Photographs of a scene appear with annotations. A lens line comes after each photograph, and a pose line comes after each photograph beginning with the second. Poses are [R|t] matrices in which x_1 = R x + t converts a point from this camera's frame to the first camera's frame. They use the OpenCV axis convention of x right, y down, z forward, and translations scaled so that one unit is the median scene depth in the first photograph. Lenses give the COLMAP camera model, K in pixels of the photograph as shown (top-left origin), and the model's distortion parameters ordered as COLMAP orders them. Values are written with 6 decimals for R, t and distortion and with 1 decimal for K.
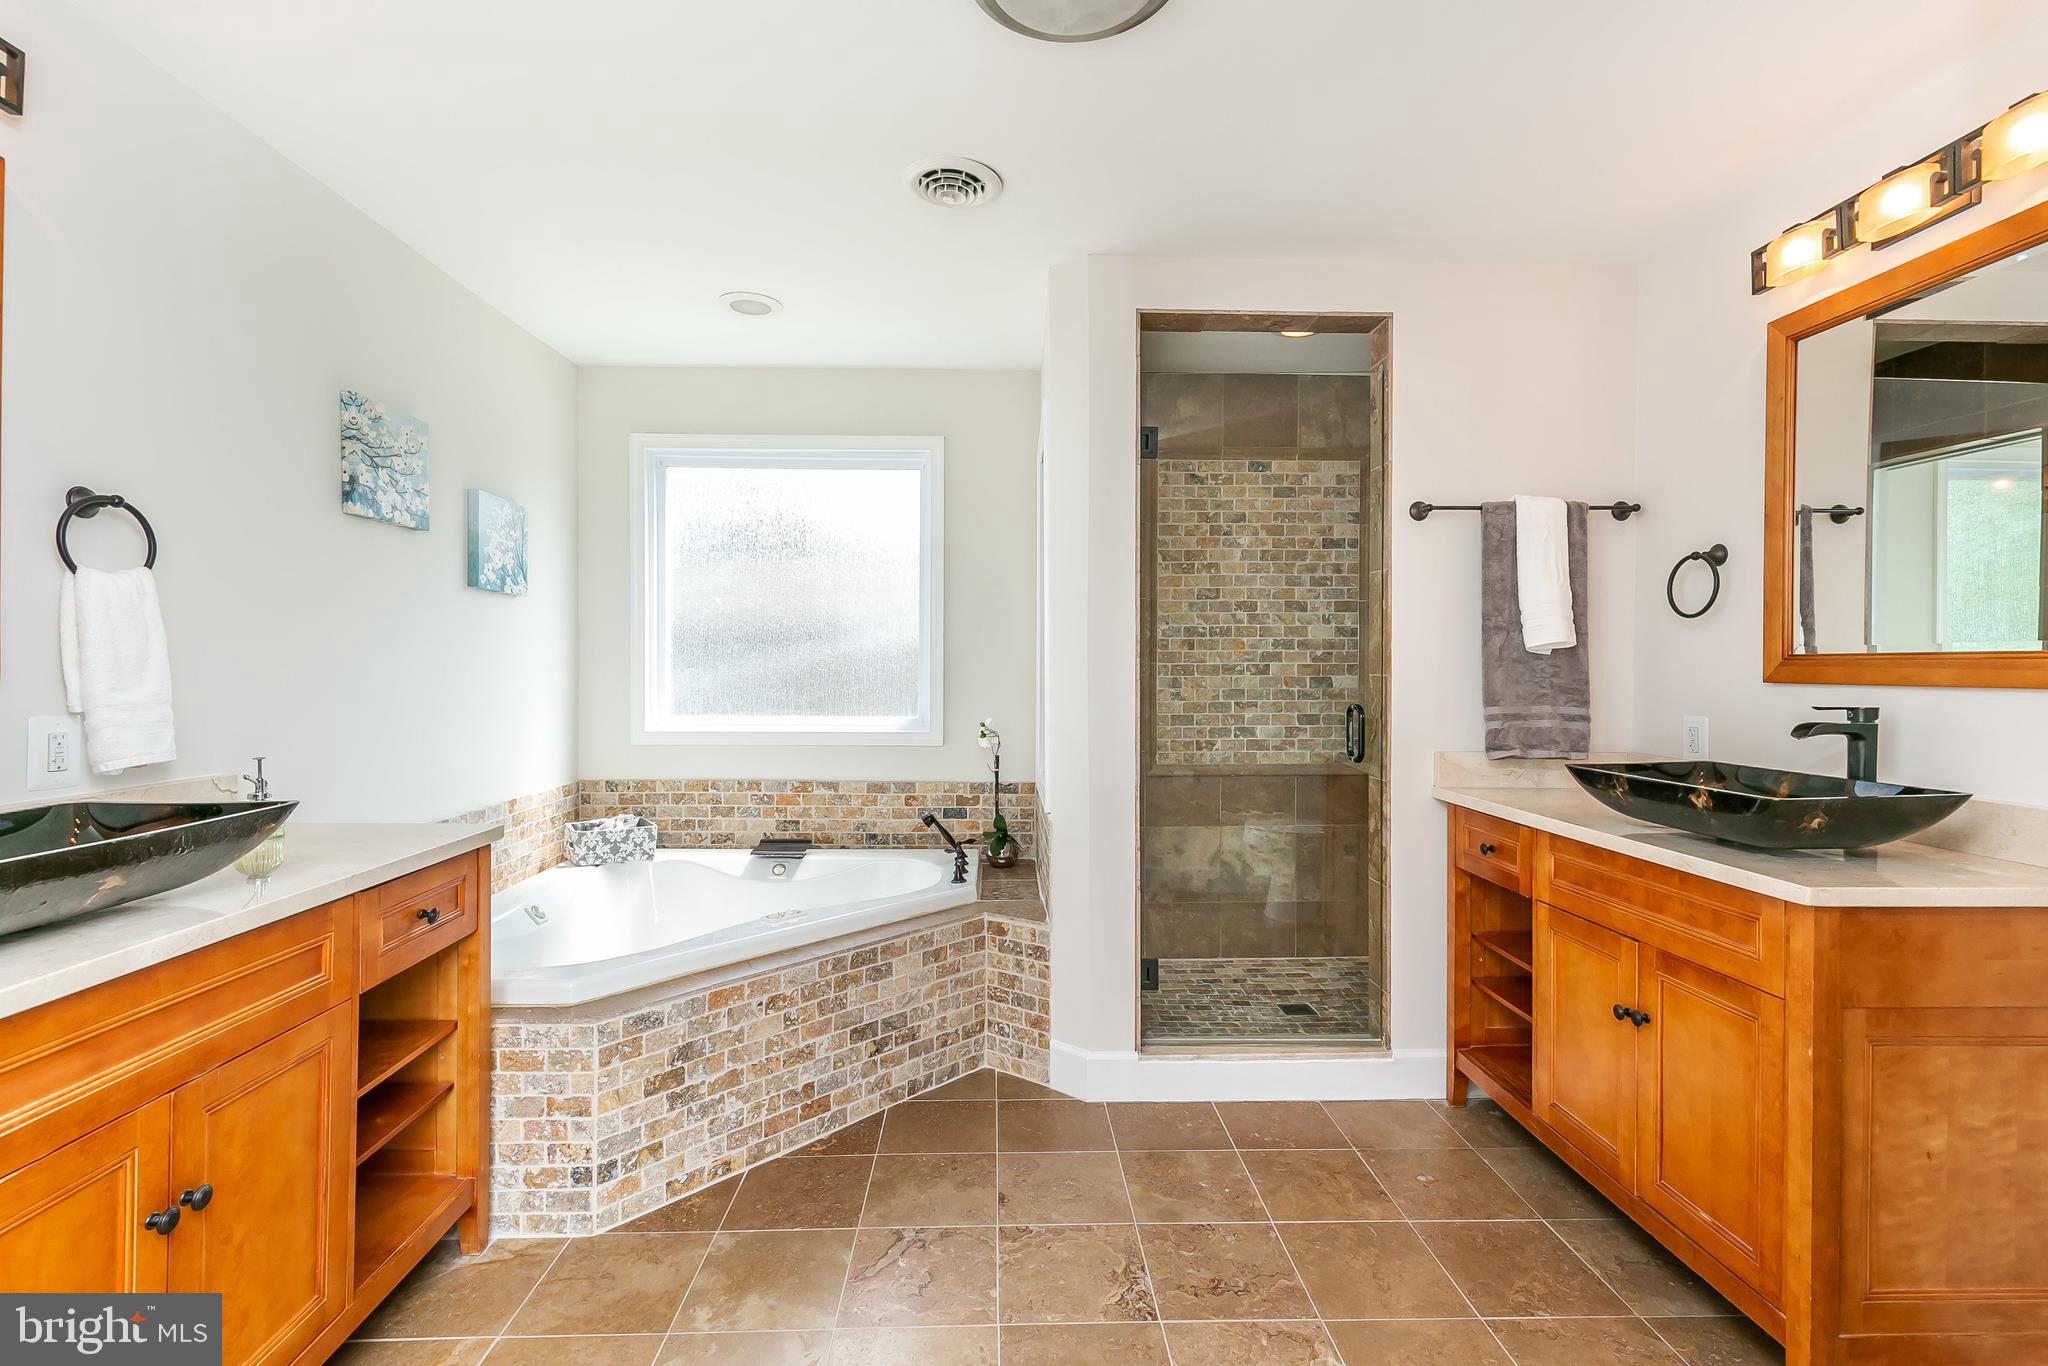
lens RADIAL K [[912.1, 0, 1016.6], [0, 912.1, 675.1], [0, 0, 1]] dist [0.005802, -0.001215]
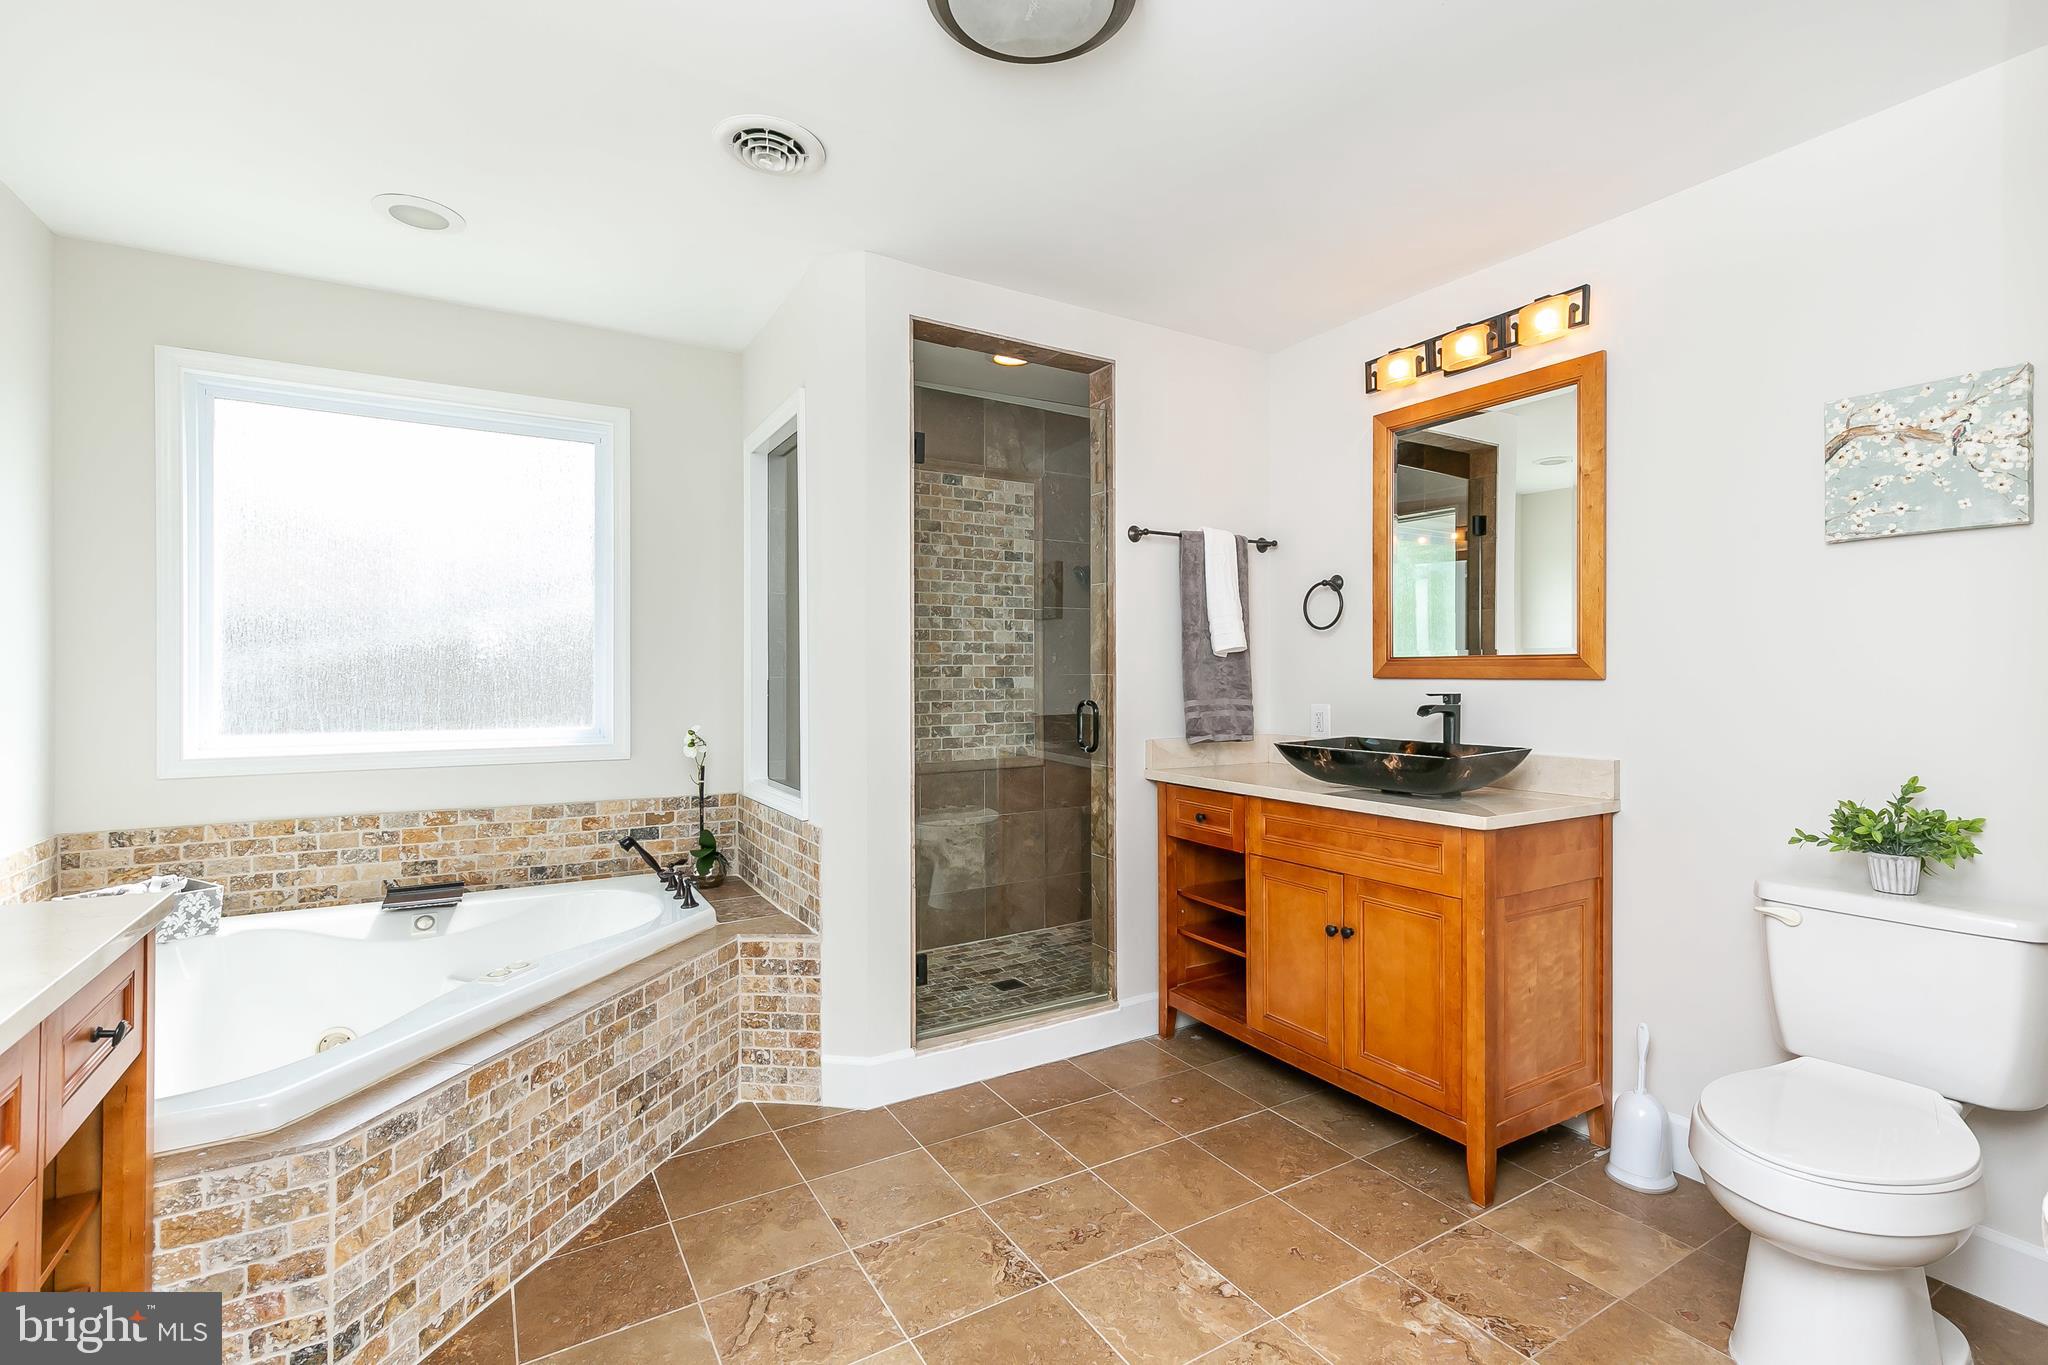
lens RADIAL K [[912.1, 0, 1020.2], [0, 912.1, 675.0], [0, 0, 1]] dist [0.005802, -0.001215]
pose [[0.871944, -0.004492, 0.489584, -0.278355], [0.008125, 0.999953, -0.005296, 0.006013], [-0.489537, 0.008595, 0.871940, 0.061896]]
